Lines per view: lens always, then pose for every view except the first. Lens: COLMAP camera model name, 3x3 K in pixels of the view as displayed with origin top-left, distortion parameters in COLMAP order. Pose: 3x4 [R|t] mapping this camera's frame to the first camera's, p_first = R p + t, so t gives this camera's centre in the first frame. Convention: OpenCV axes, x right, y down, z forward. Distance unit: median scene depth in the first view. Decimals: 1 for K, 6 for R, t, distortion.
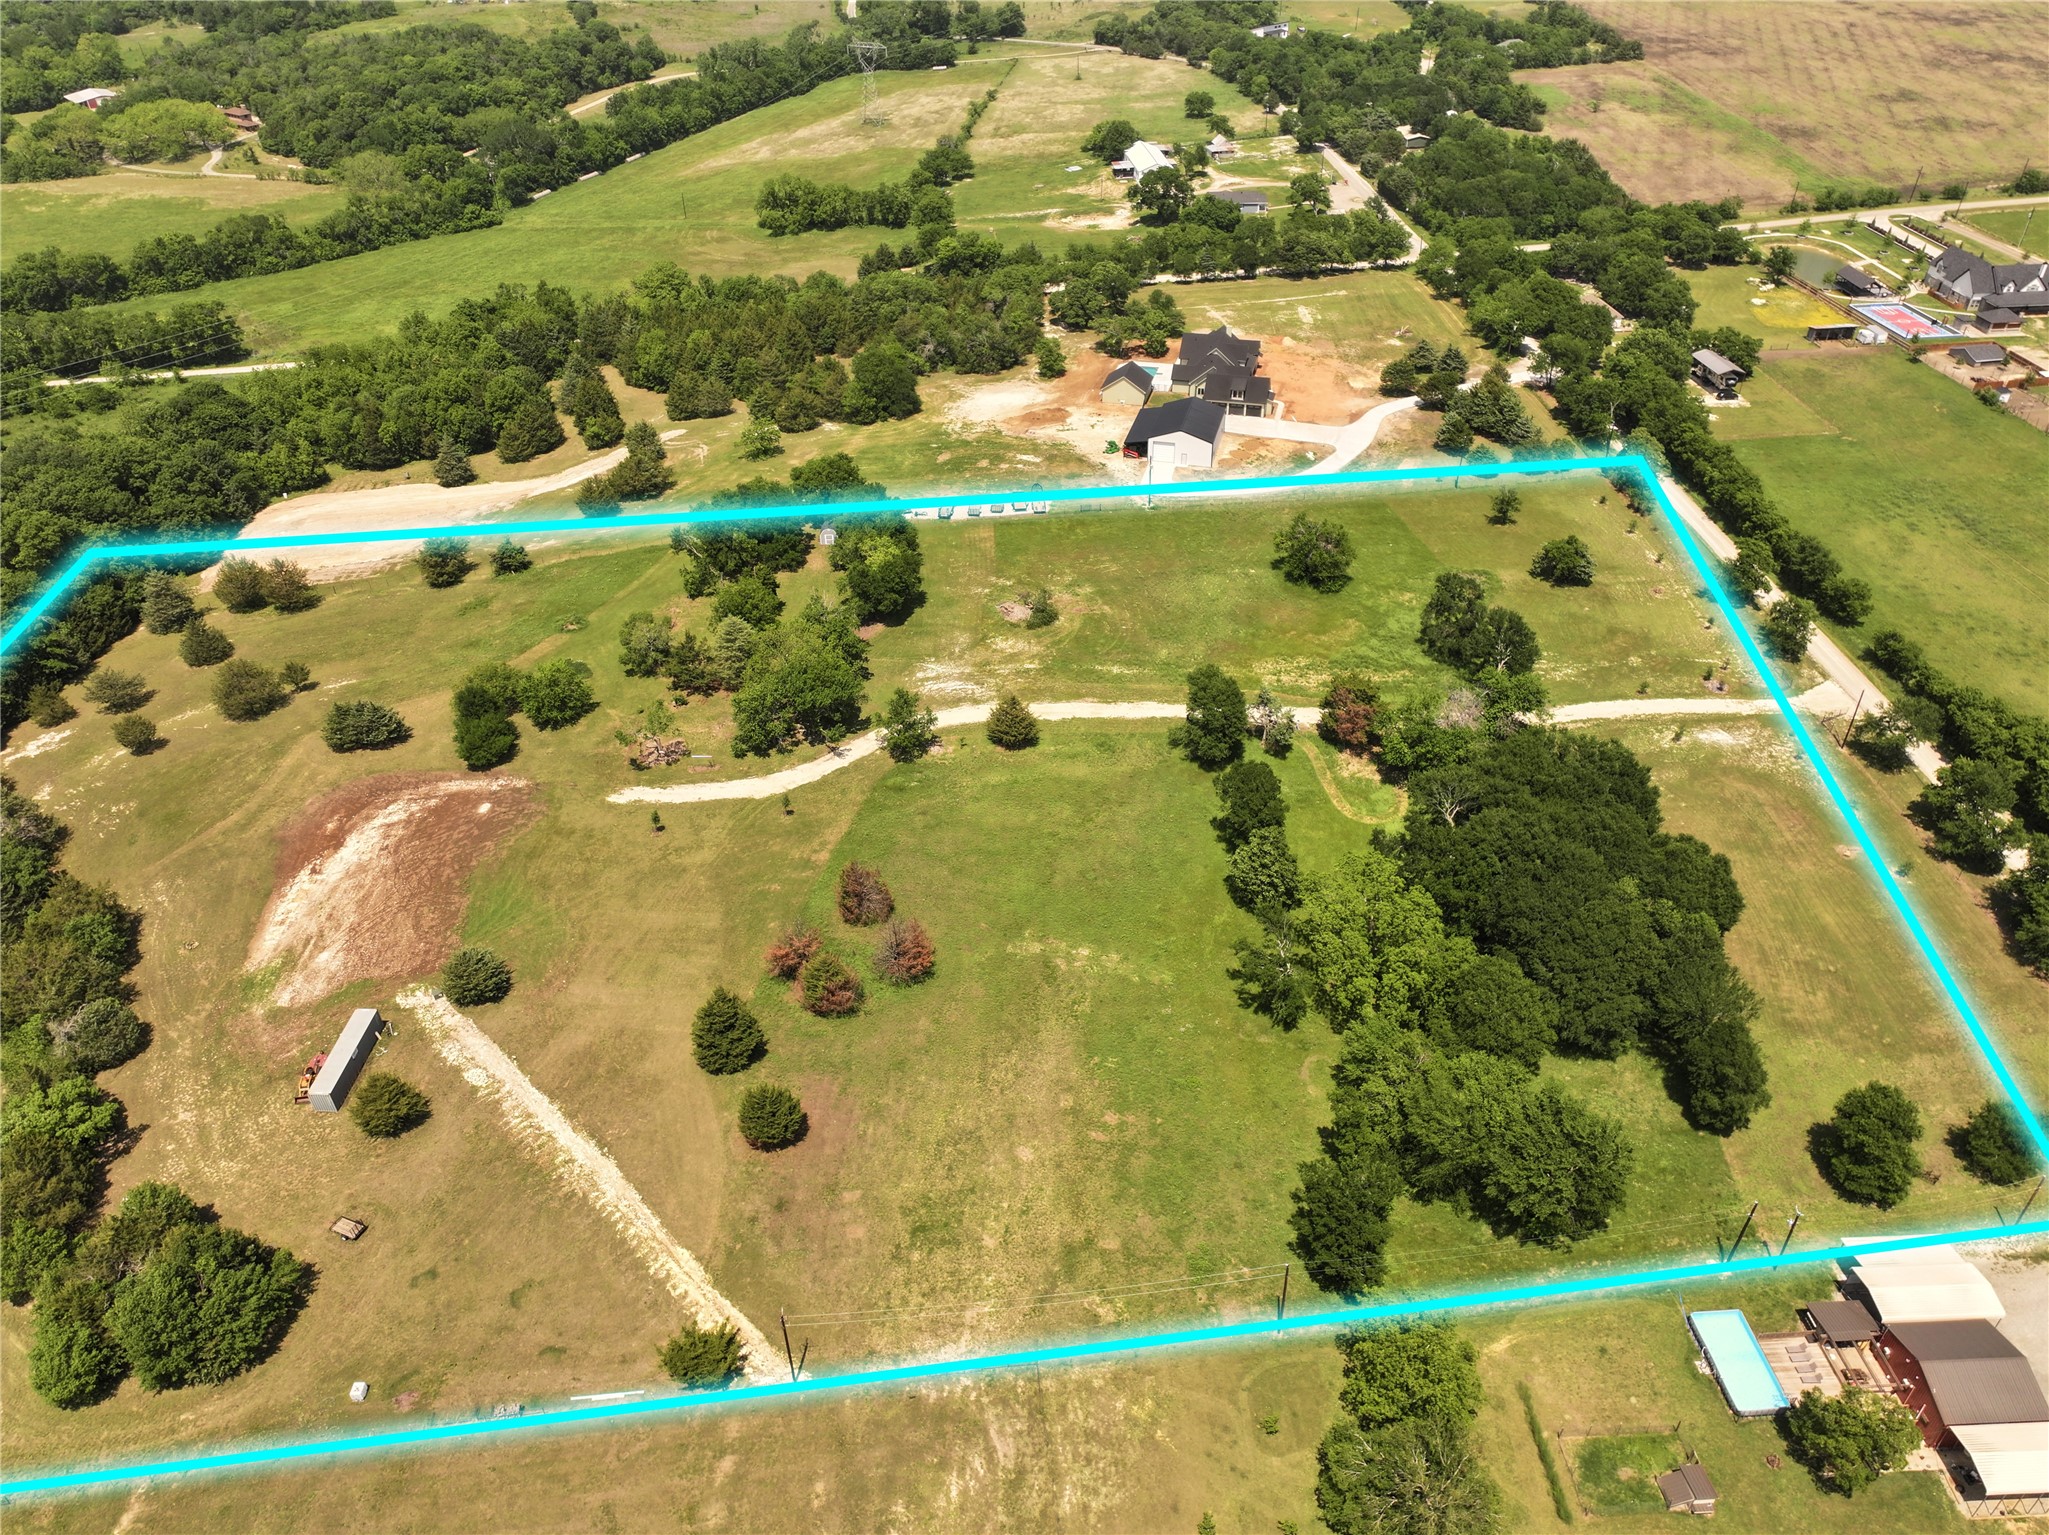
lens RADIAL K [[1433.7, 0, 1035.2], [0, 1433.7, 762.9], [0, 0, 1]] dist [-0.001465, 0.020149]
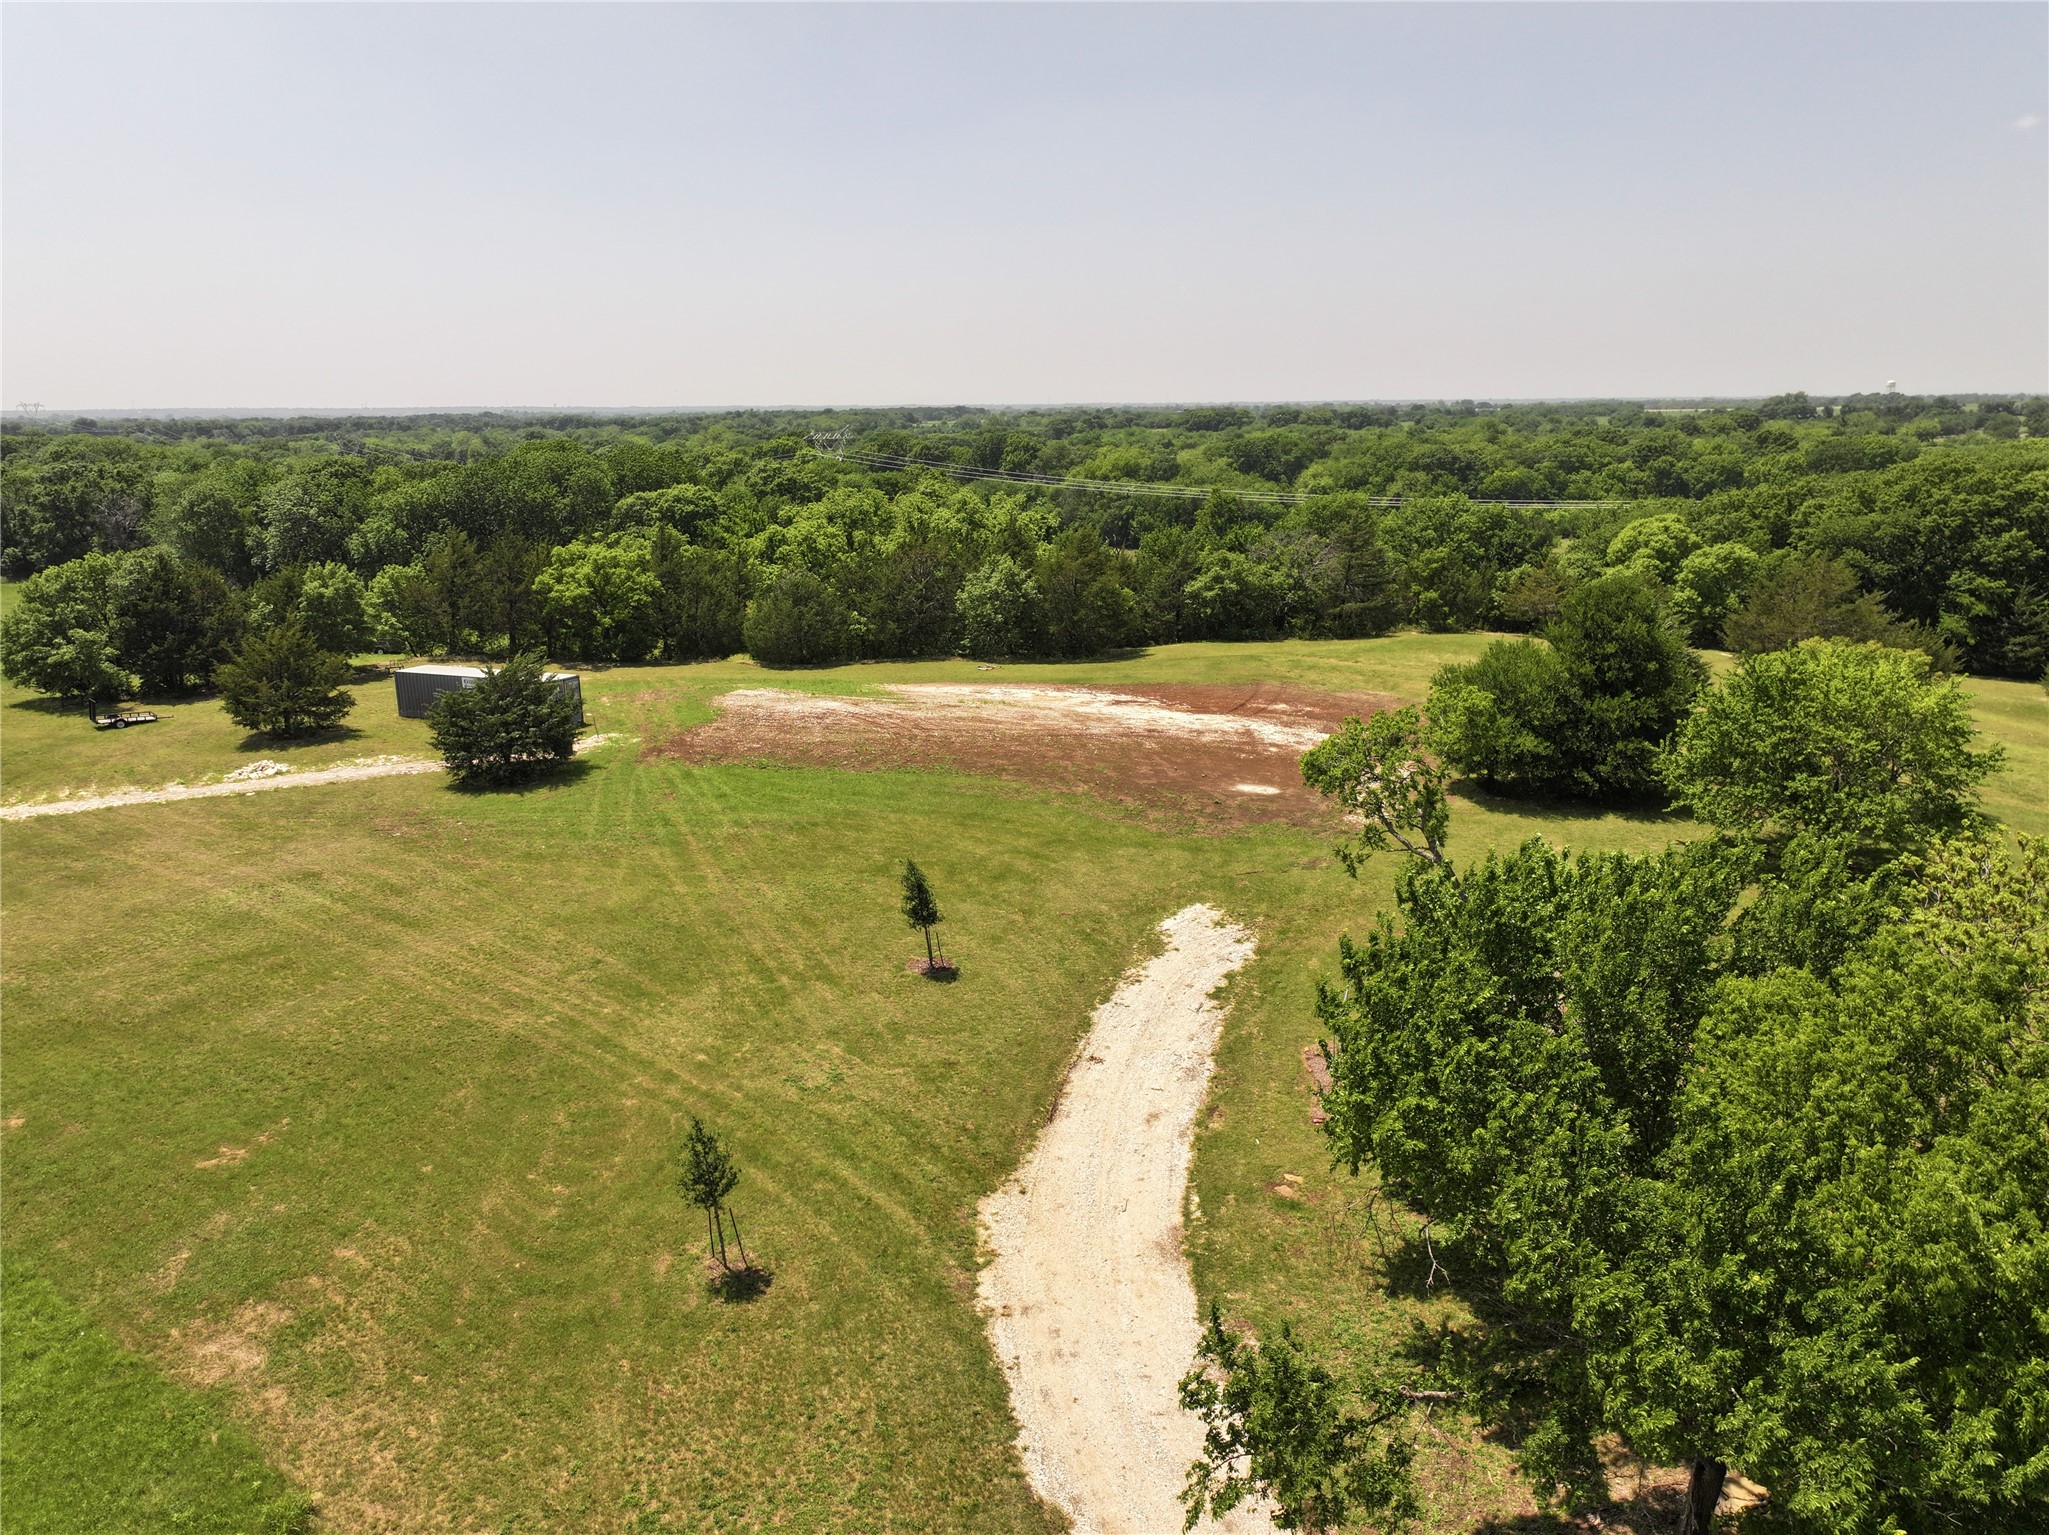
lens RADIAL K [[1433.7, 0, 1035.2], [0, 1433.7, 762.9], [0, 0, 1]] dist [-0.001465, 0.020149]
pose [[-0.392412, 0.231386, -0.890210, -0.064823], [-0.523211, 0.739846, 0.422939, -0.104160], [0.756480, 0.631734, -0.169261, 1.155925]]
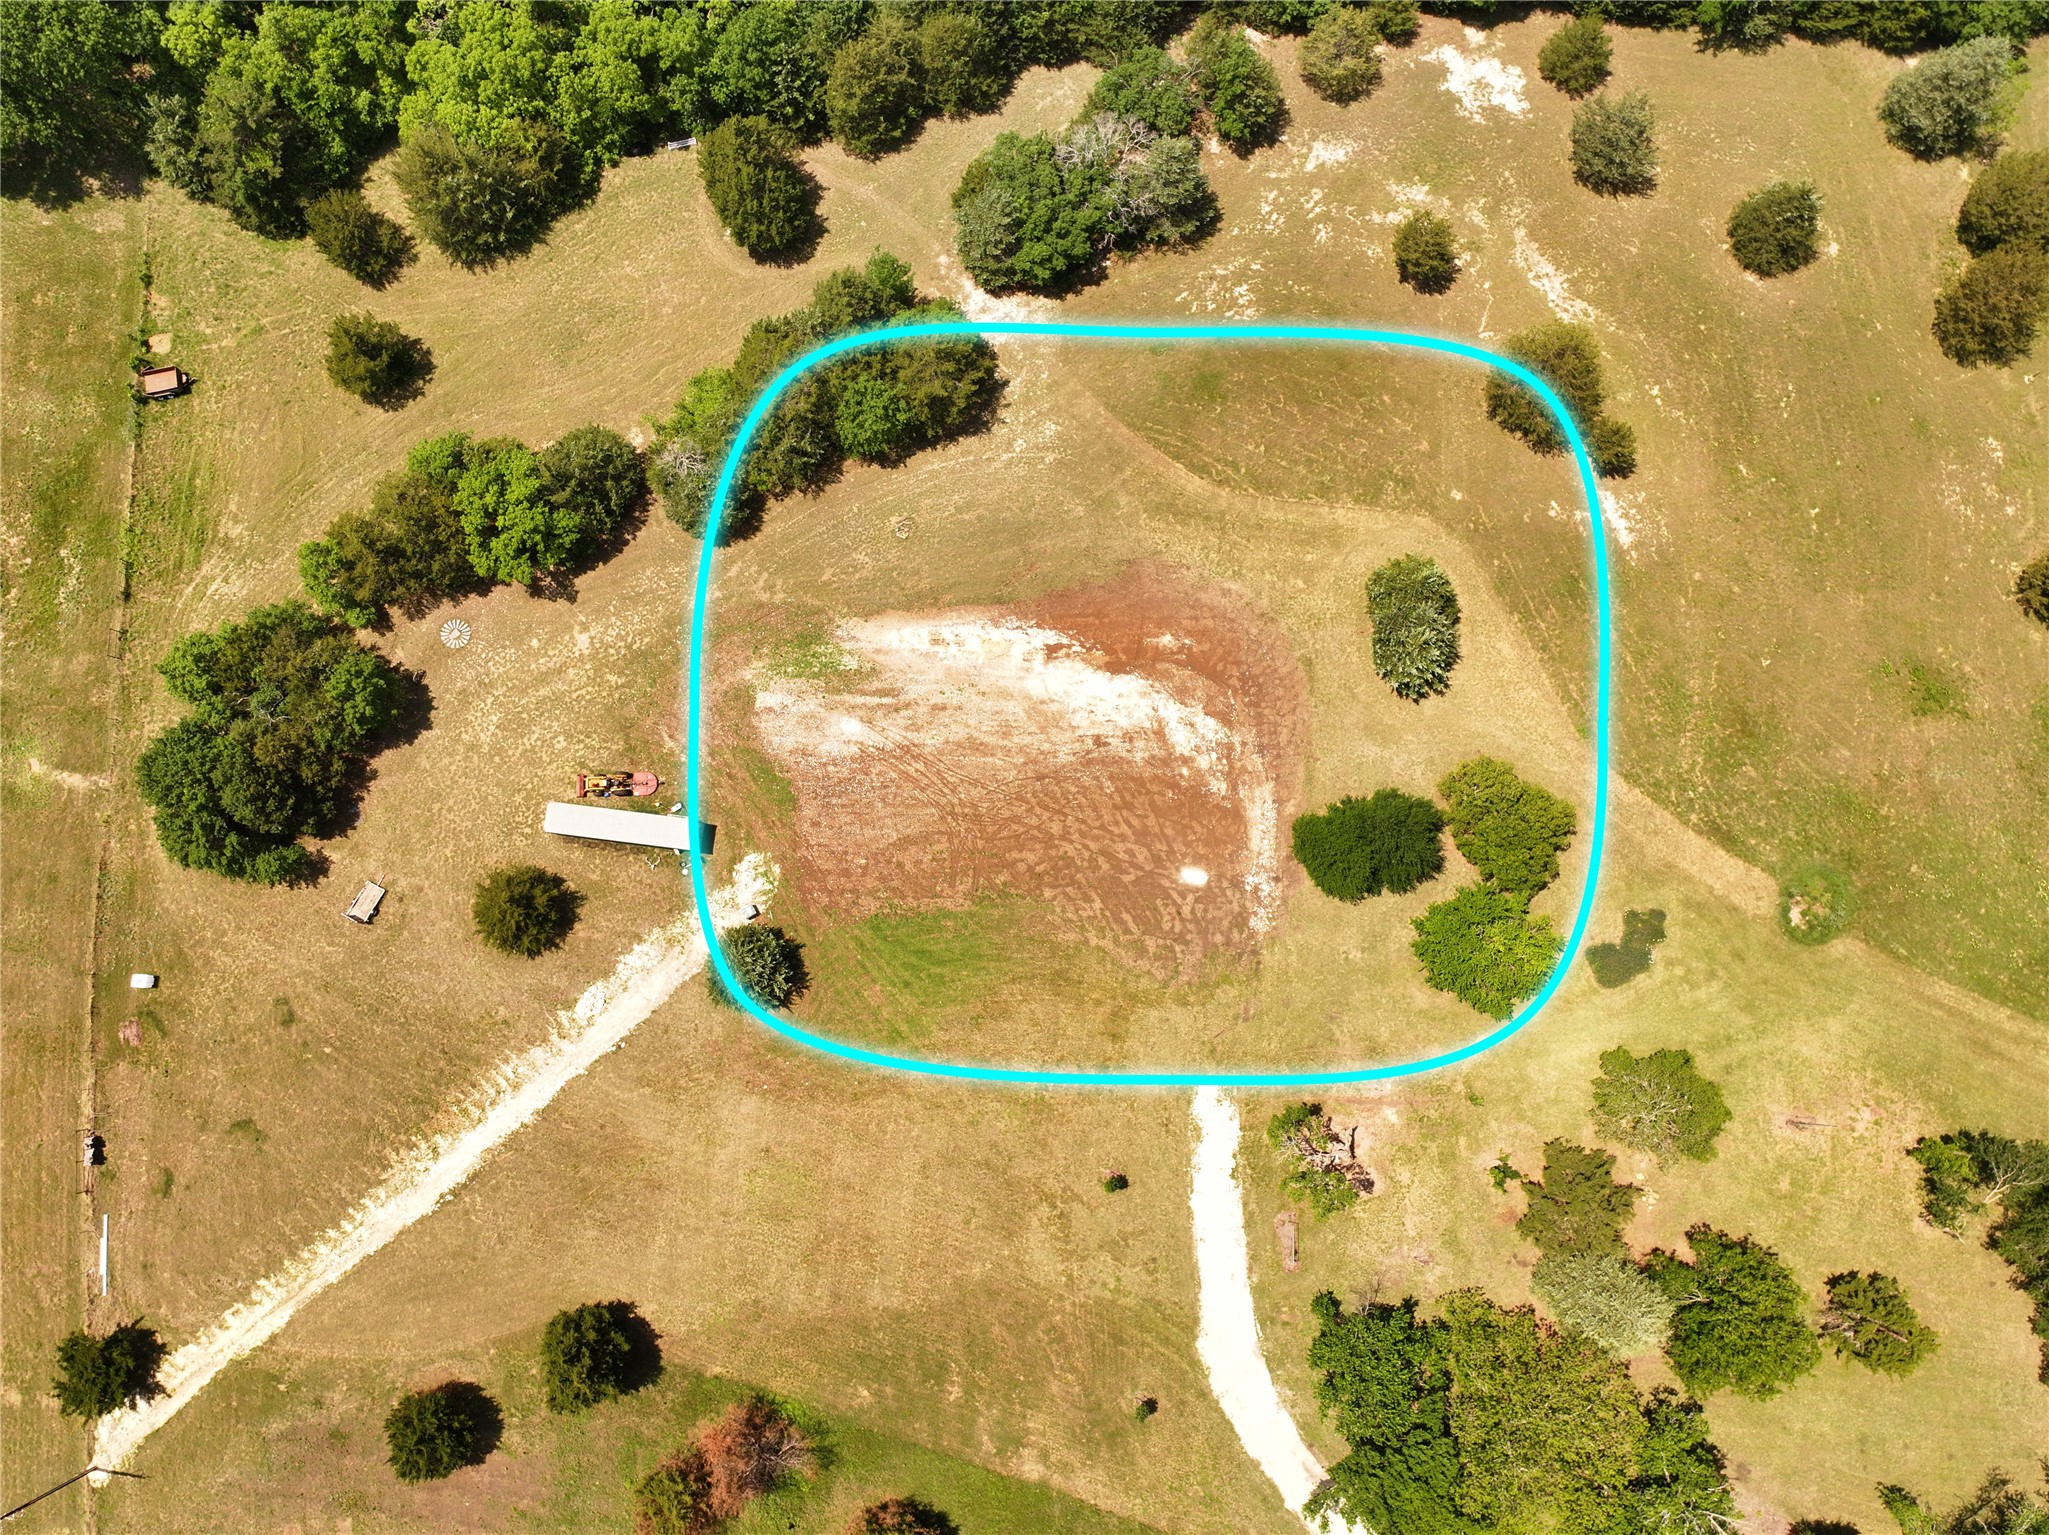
lens RADIAL K [[1412.9, 0, 1029.4], [0, 1412.9, 702.1], [0, 0, 1]] dist [0.001495, -0.002688]
pose [[-0.084004, 0.989105, -0.120889, -0.432401], [-0.575194, 0.050934, 0.816430, -0.474925], [0.813692, 0.138118, 0.564649, 0.682609]]
